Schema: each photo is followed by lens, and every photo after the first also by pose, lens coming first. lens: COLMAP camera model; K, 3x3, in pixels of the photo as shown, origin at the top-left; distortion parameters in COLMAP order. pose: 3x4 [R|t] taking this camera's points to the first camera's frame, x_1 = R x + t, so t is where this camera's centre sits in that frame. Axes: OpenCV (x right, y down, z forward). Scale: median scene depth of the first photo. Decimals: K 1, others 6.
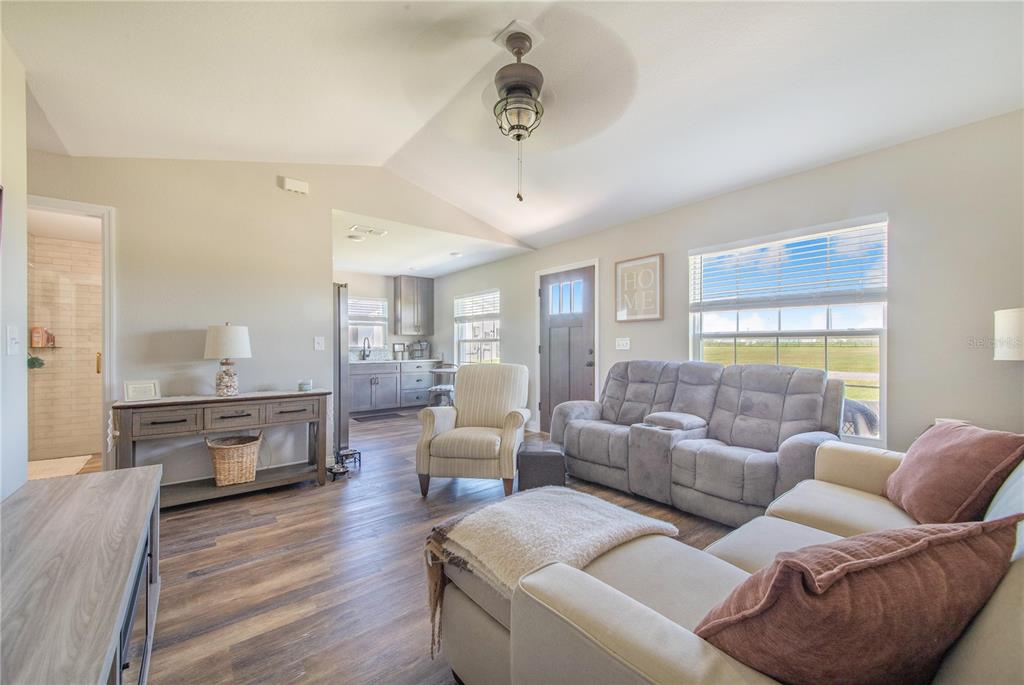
lens RADIAL K [[405.3, 0, 512.0], [0, 405.3, 342.5], [0, 0, 1]] dist [0.000192, -0.000074]
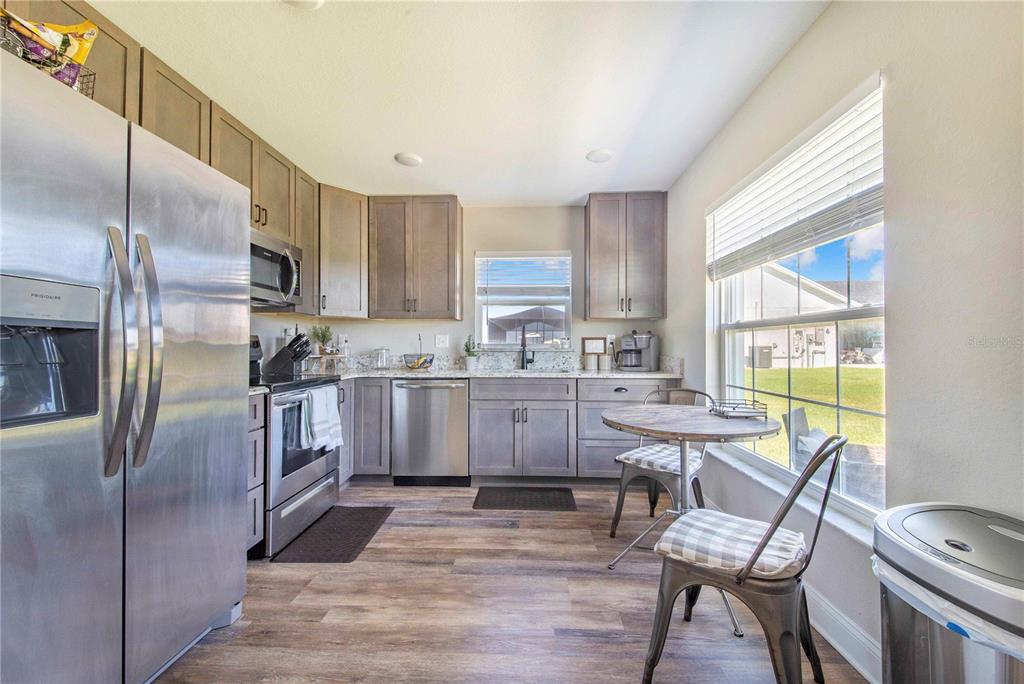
lens RADIAL K [[405.3, 0, 512.0], [0, 405.3, 342.0], [0, 0, 1]] dist [0.000192, -0.000074]
pose [[0.759637, -0.000121, -0.650347, -0.032863], [-0.001200, 0.999998, -0.001588, 0.008861], [0.650346, 0.001987, 0.759636, 0.565921]]
